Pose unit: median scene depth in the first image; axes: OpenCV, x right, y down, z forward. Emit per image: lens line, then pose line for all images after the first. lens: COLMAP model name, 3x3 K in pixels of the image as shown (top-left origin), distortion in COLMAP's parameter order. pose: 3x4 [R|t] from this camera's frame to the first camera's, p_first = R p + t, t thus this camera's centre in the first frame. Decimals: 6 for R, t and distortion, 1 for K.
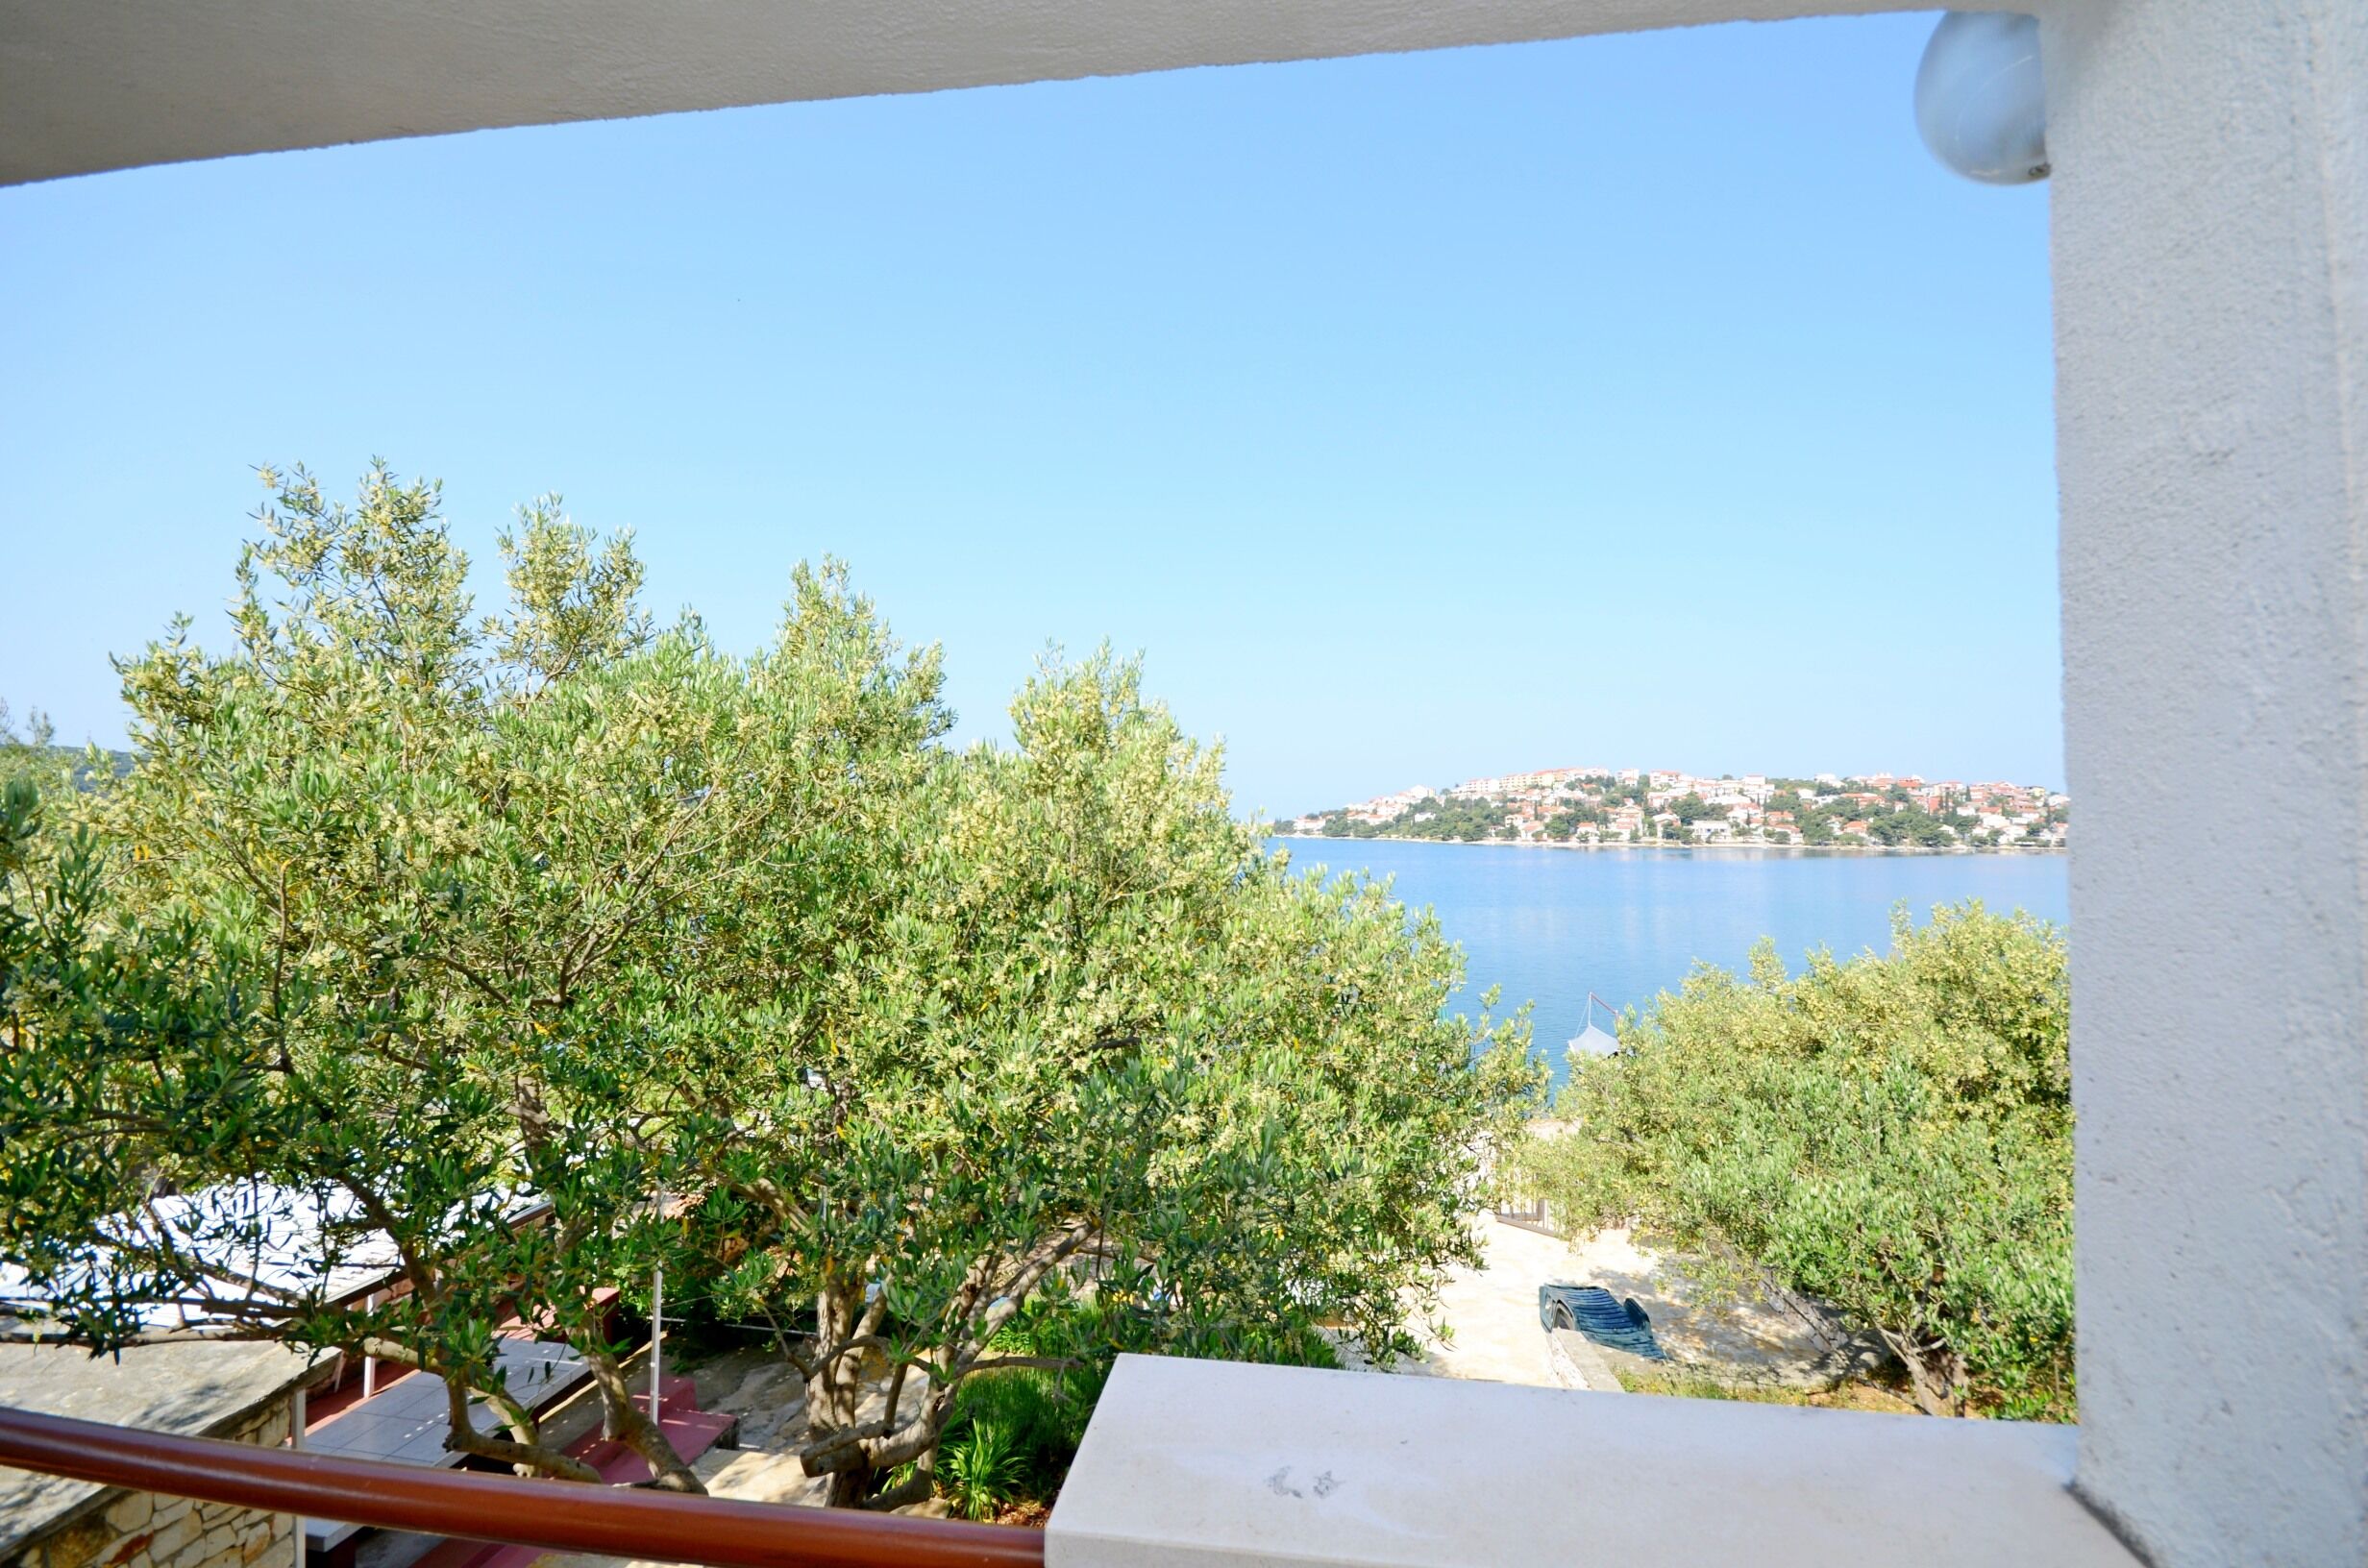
lens RADIAL K [[1049.2, 0, 1191.4], [0, 1049.2, 795.7], [0, 0, 1]] dist [-0.003158, -0.000666]
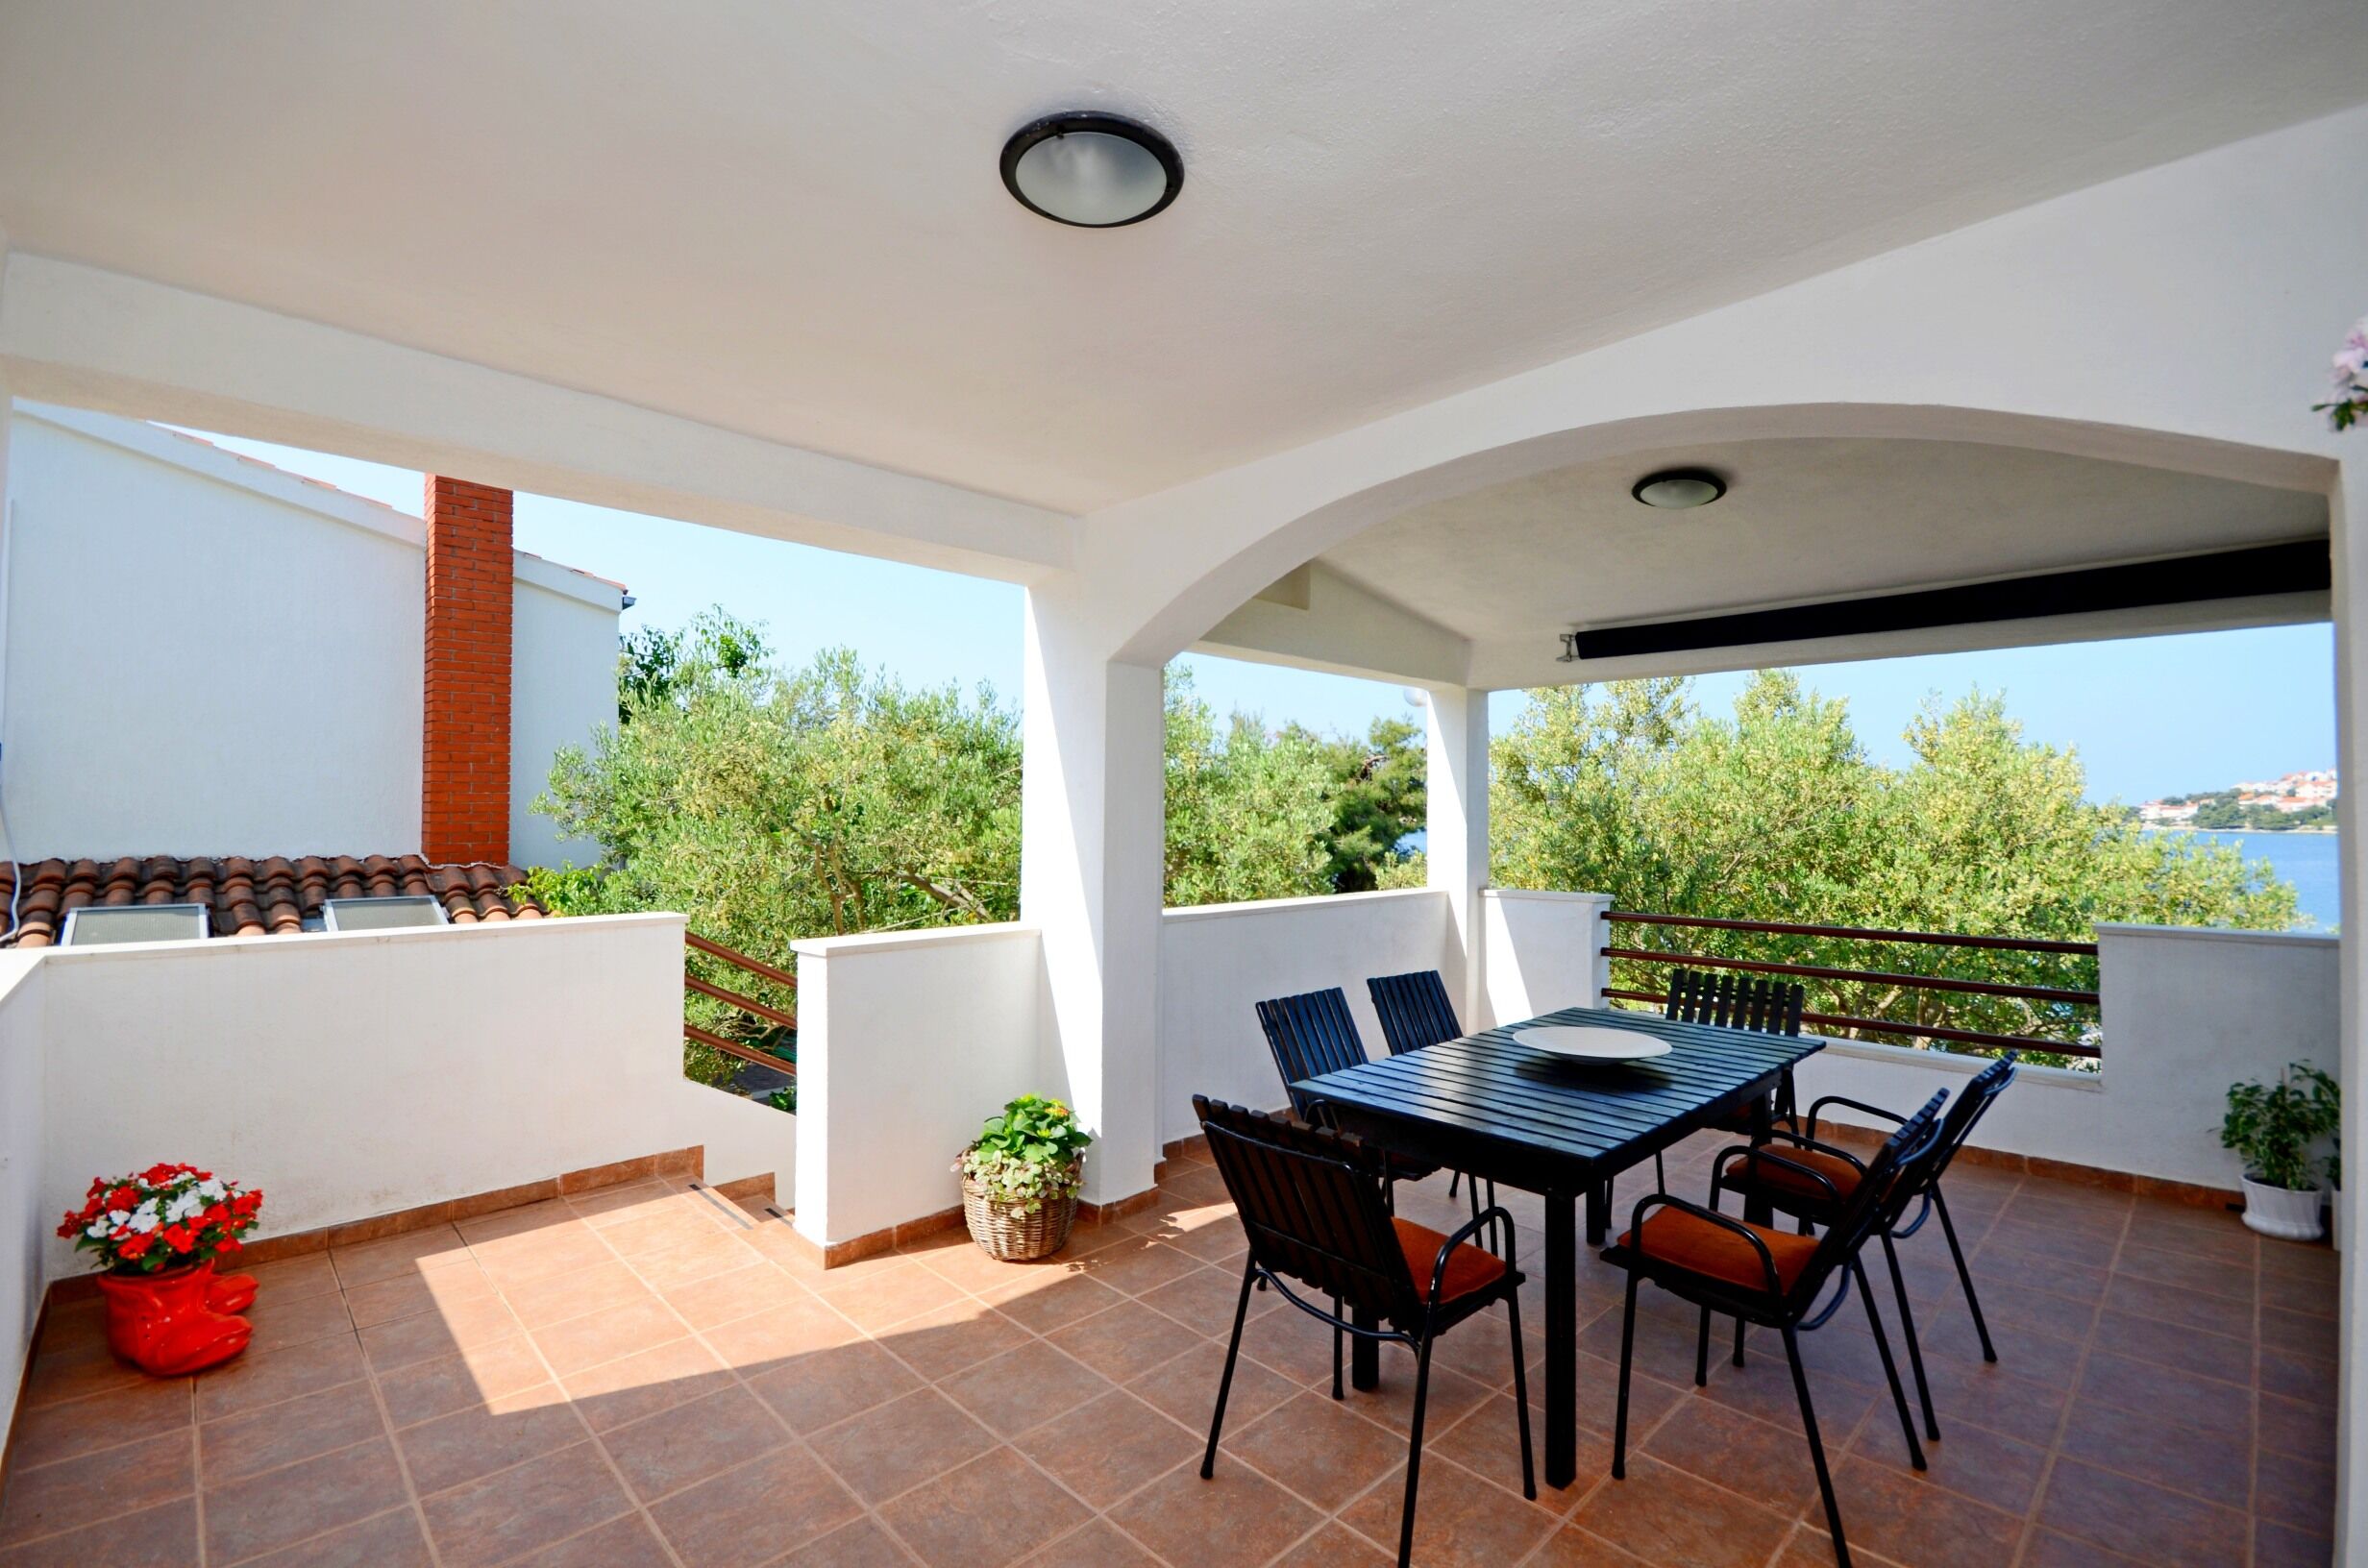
lens RADIAL K [[1049.2, 0, 1191.4], [0, 1049.2, 795.7], [0, 0, 1]] dist [-0.003158, -0.000666]
pose [[0.802447, -0.018352, -0.596442, -0.105770], [0.022926, 0.999737, 0.000082, -0.018415], [0.596283, -0.013740, 0.802656, -1.032802]]
